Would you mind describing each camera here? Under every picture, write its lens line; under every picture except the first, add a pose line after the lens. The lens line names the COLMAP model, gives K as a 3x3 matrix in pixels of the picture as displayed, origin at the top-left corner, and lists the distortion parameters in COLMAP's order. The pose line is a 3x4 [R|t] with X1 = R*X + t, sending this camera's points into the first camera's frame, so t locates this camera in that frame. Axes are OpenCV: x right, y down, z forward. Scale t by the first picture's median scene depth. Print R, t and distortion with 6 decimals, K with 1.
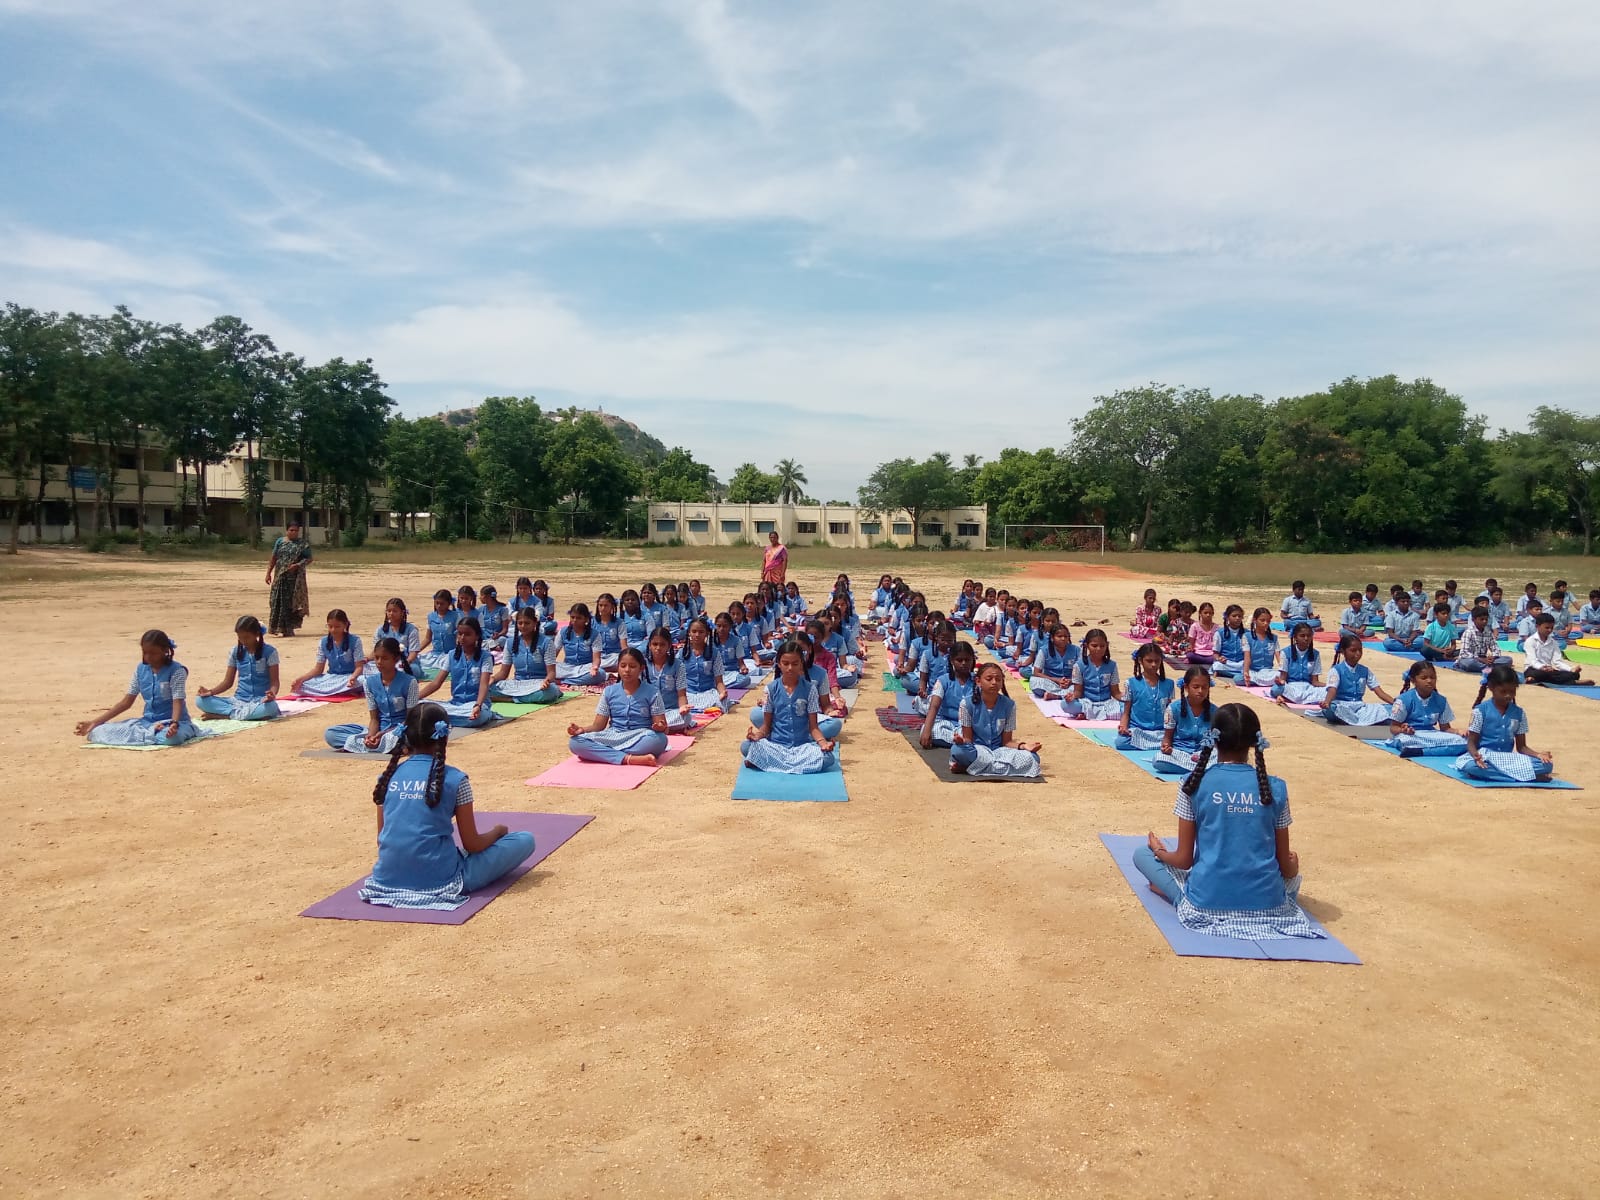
lens RADIAL K [[1258.5, 0, 773.6], [0, 1258.5, 633.6], [0, 0, 1]] dist [0.071838, -0.133849]
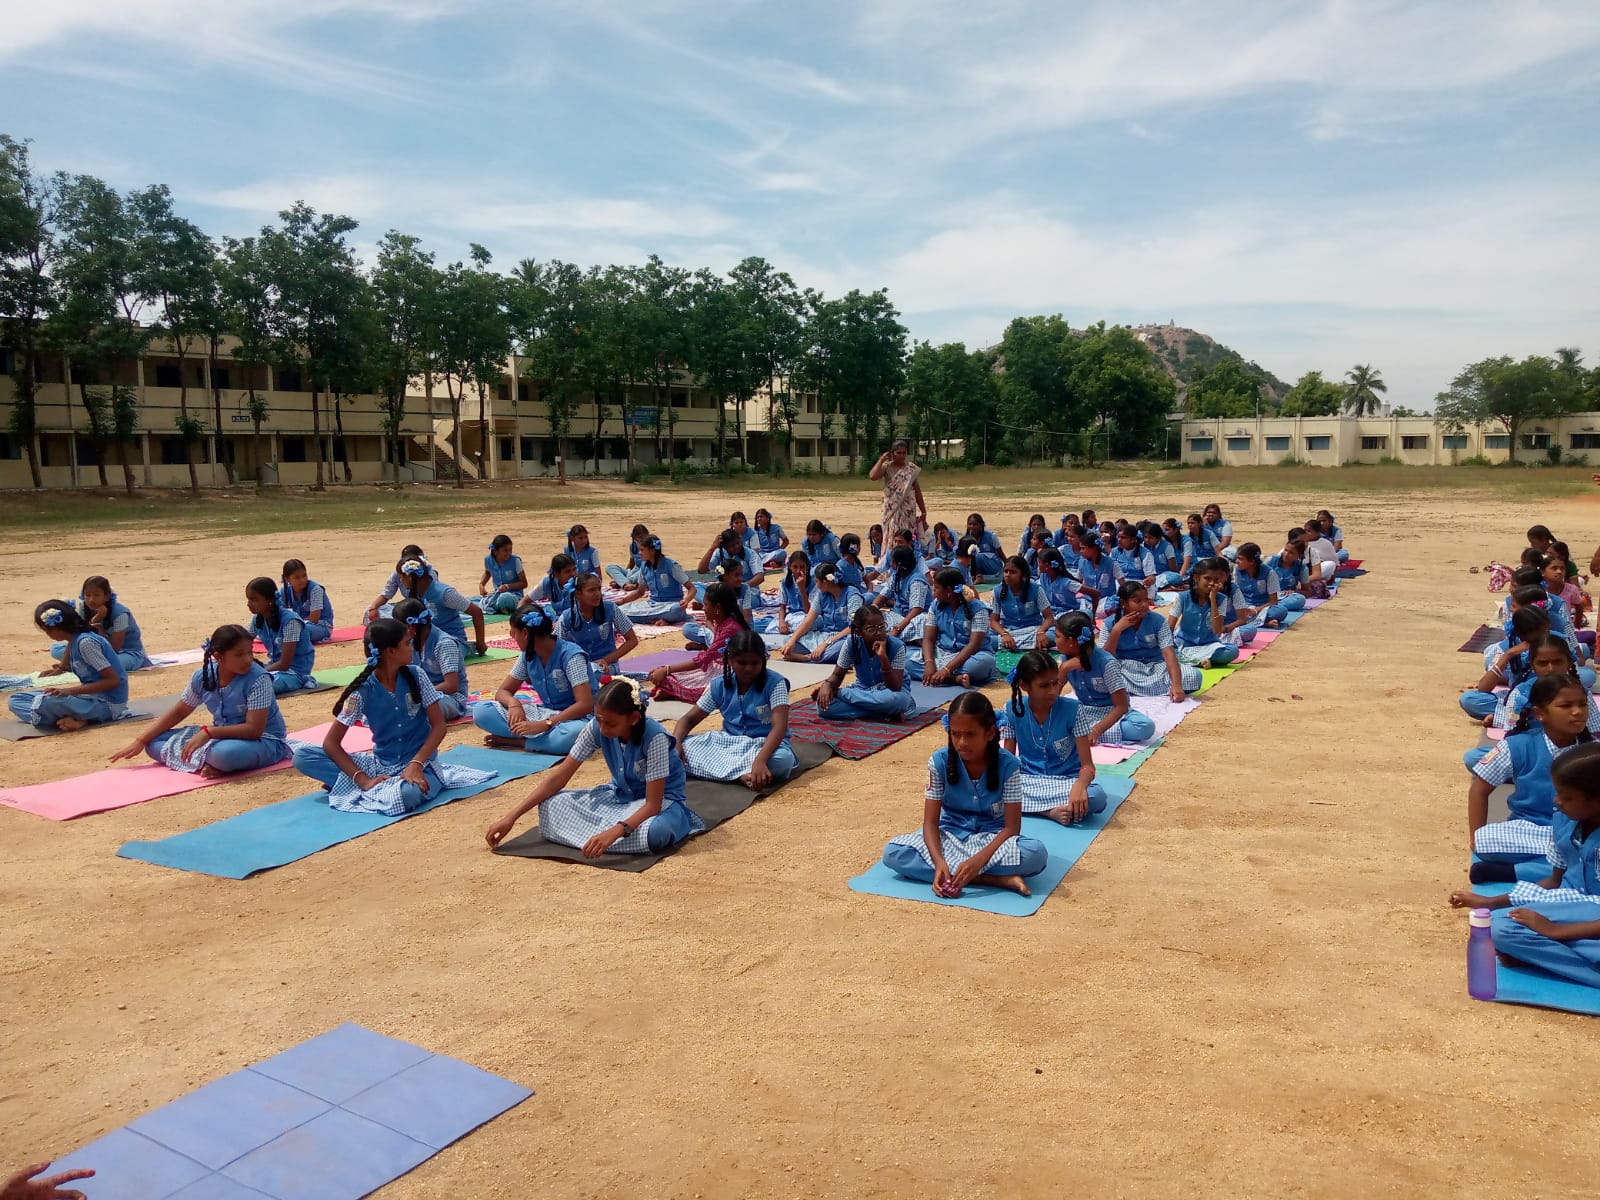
lens RADIAL K [[1258.5, 0, 787.5], [0, 1258.5, 595.2], [0, 0, 1]] dist [0.071838, -0.133849]
pose [[0.906079, 0.026171, -0.422298, 0.043931], [-0.013996, 0.999393, 0.031905, -0.002303], [0.422877, -0.022998, 0.905895, 0.045293]]
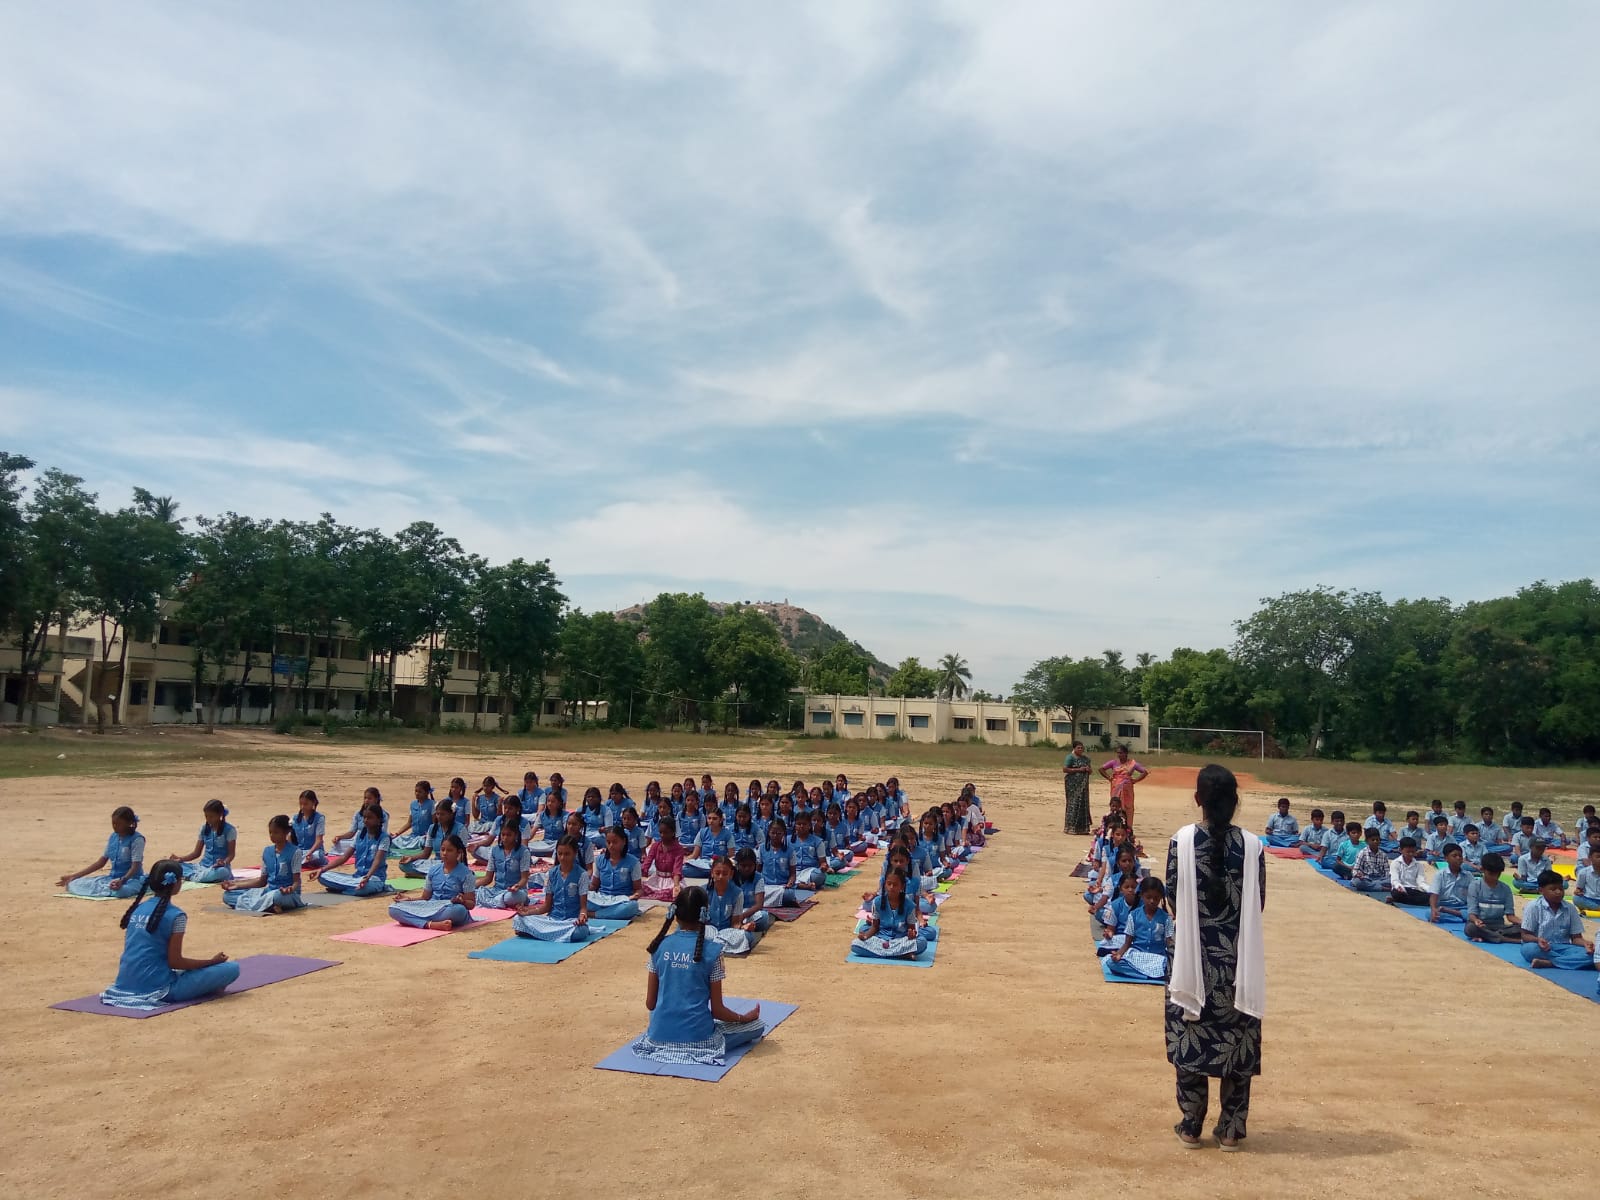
lens RADIAL K [[1267.7, 0, 779.3], [0, 1267.7, 633.2], [0, 0, 1]] dist [0.068581, -0.142131]
pose [[0.989419, 0.014034, -0.144409, 0.034083], [-0.035667, 0.988295, -0.148328, -0.001101], [0.140637, 0.151910, 0.978338, -0.020928]]
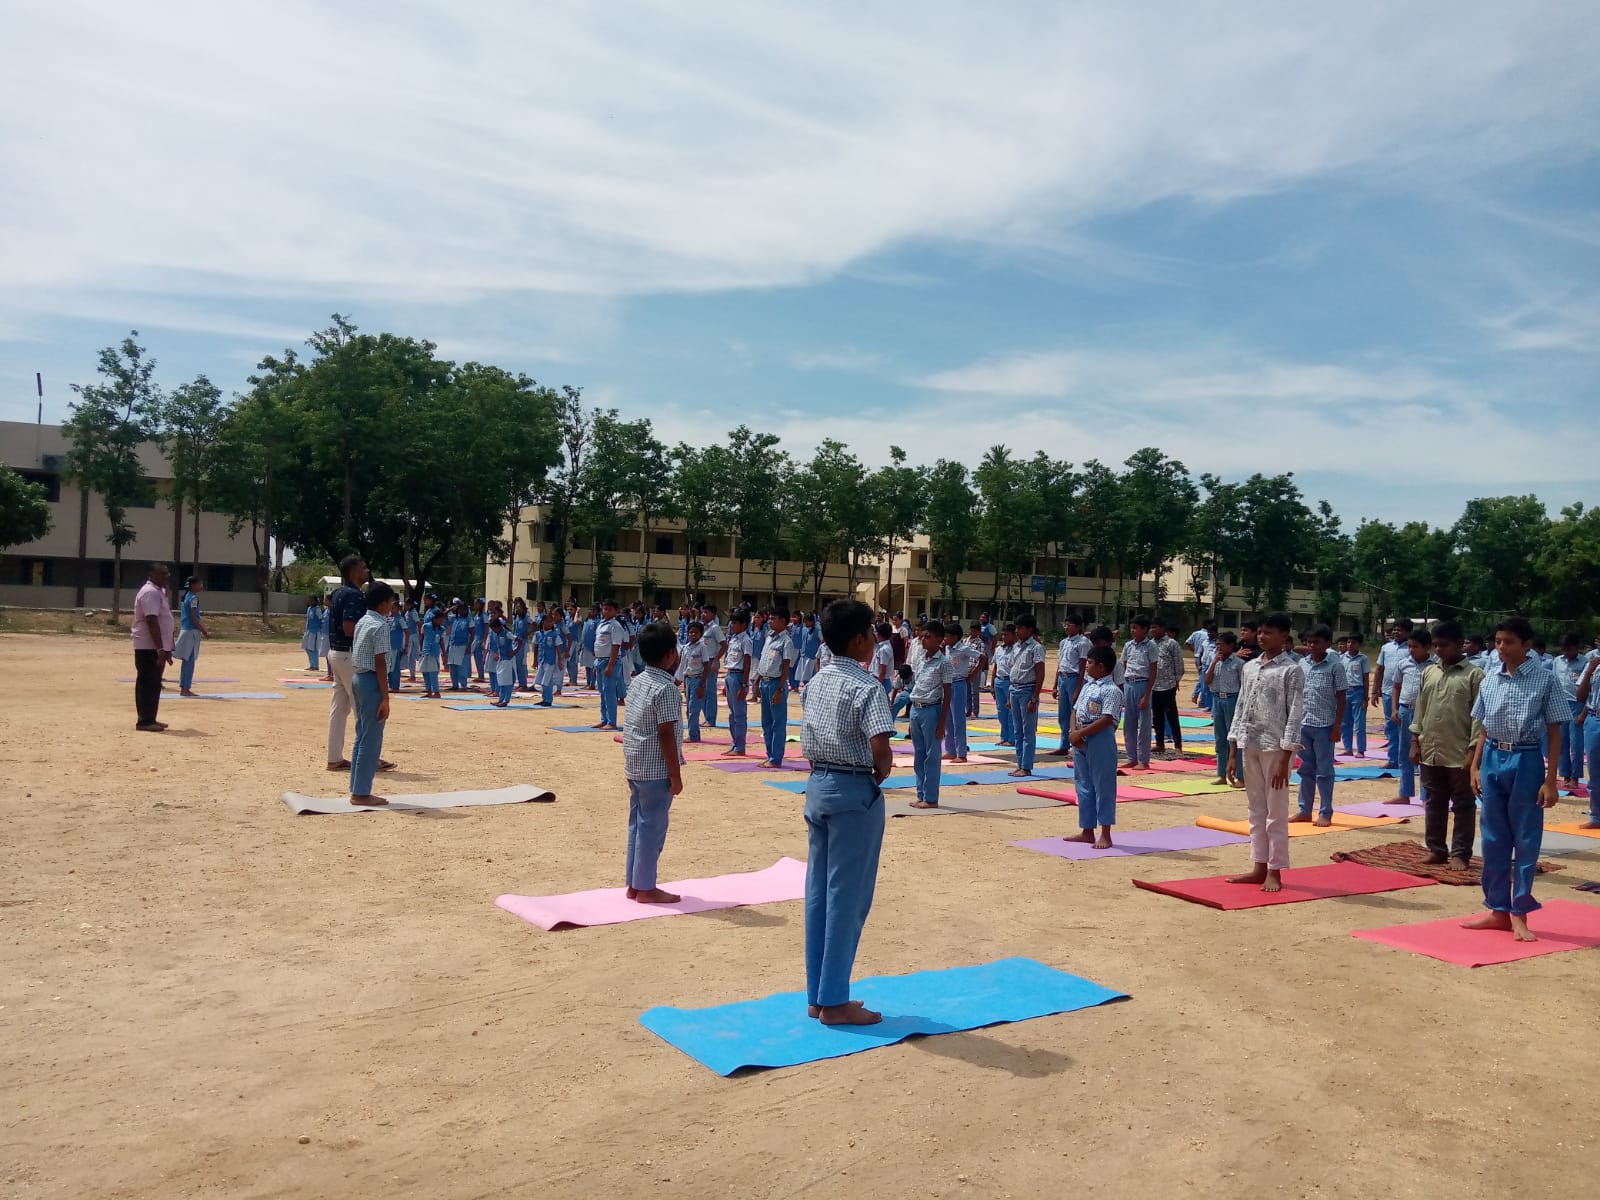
lens RADIAL K [[1267.7, 0, 795.2], [0, 1267.7, 592.2], [0, 0, 1]] dist [0.068581, -0.142131]
pose [[0.629716, 0.000463, -0.776825, 0.259499], [-0.091382, 0.993101, -0.073485, 0.001554], [0.771432, 0.117263, 0.625414, 0.012685]]
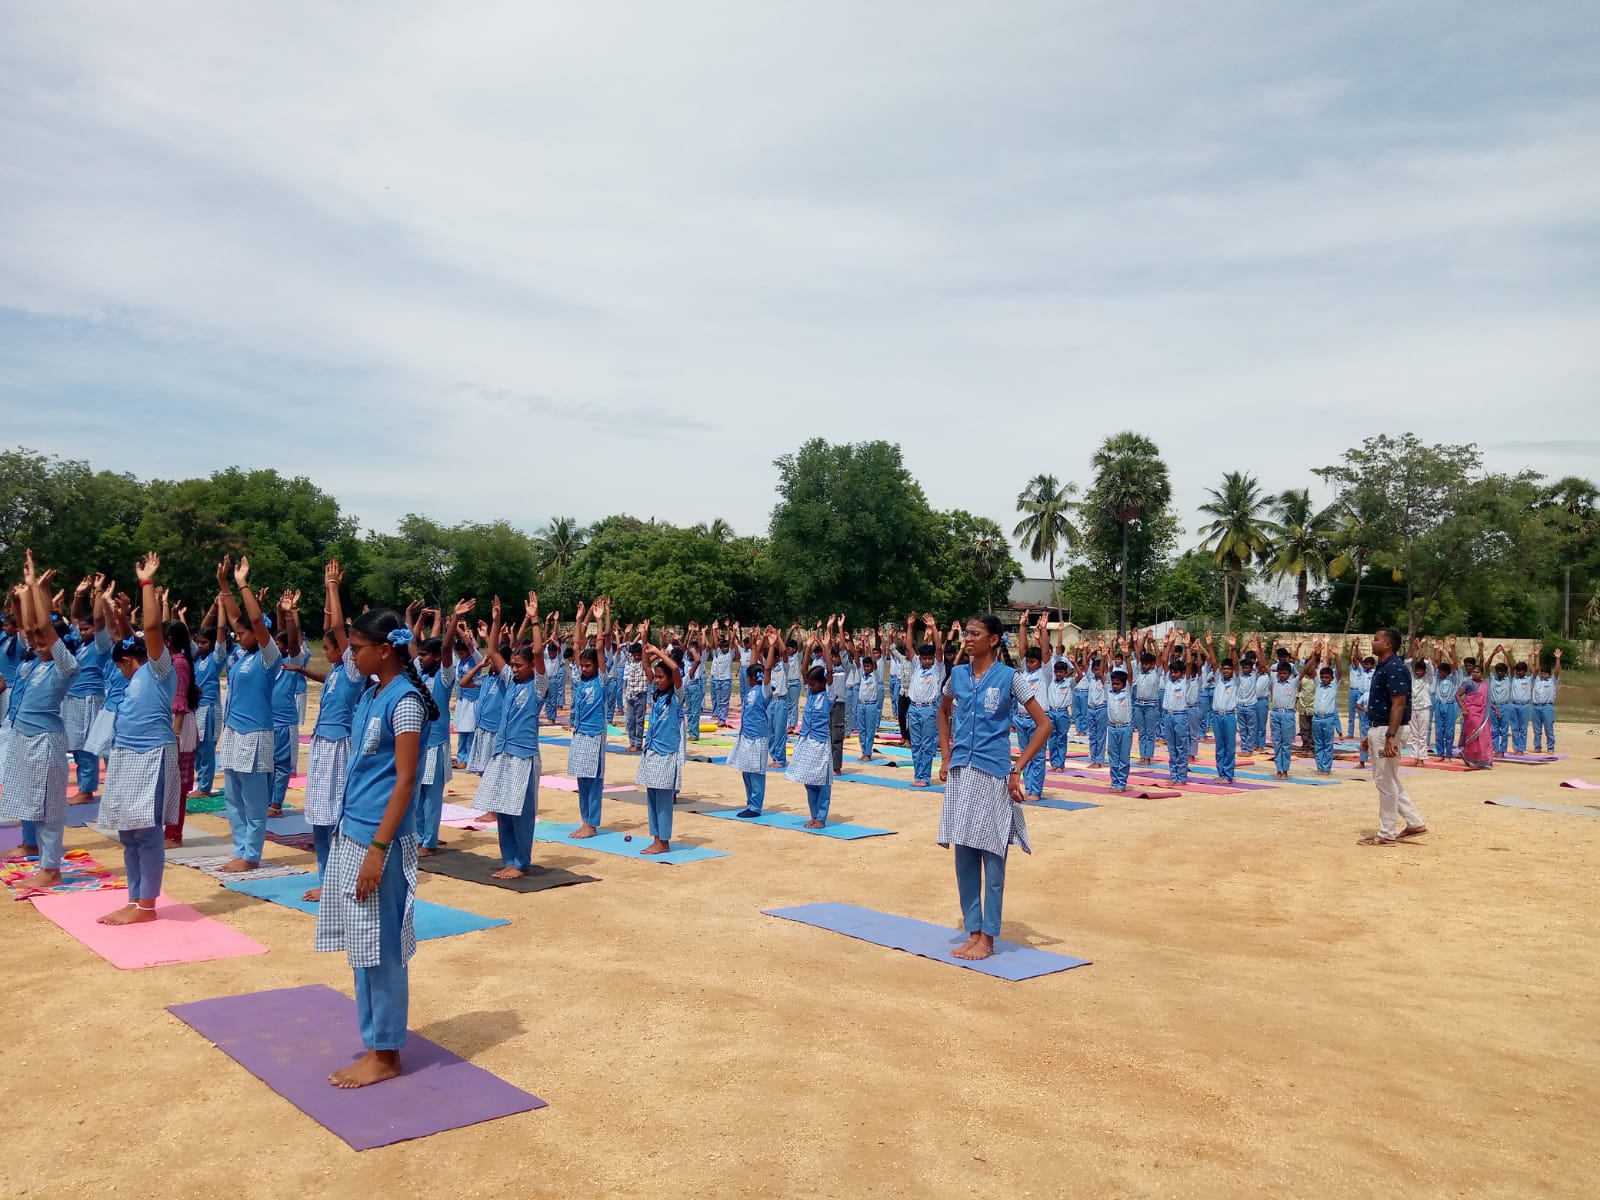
lens RADIAL K [[1267.7, 0, 803.5], [0, 1267.7, 612.1], [0, 0, 1]] dist [0.068581, -0.142131]
pose [[0.643770, 0.031980, 0.764551, -0.039475], [0.033199, 0.997018, -0.069658, -0.001987], [-0.764499, 0.070226, 0.640789, 0.013596]]
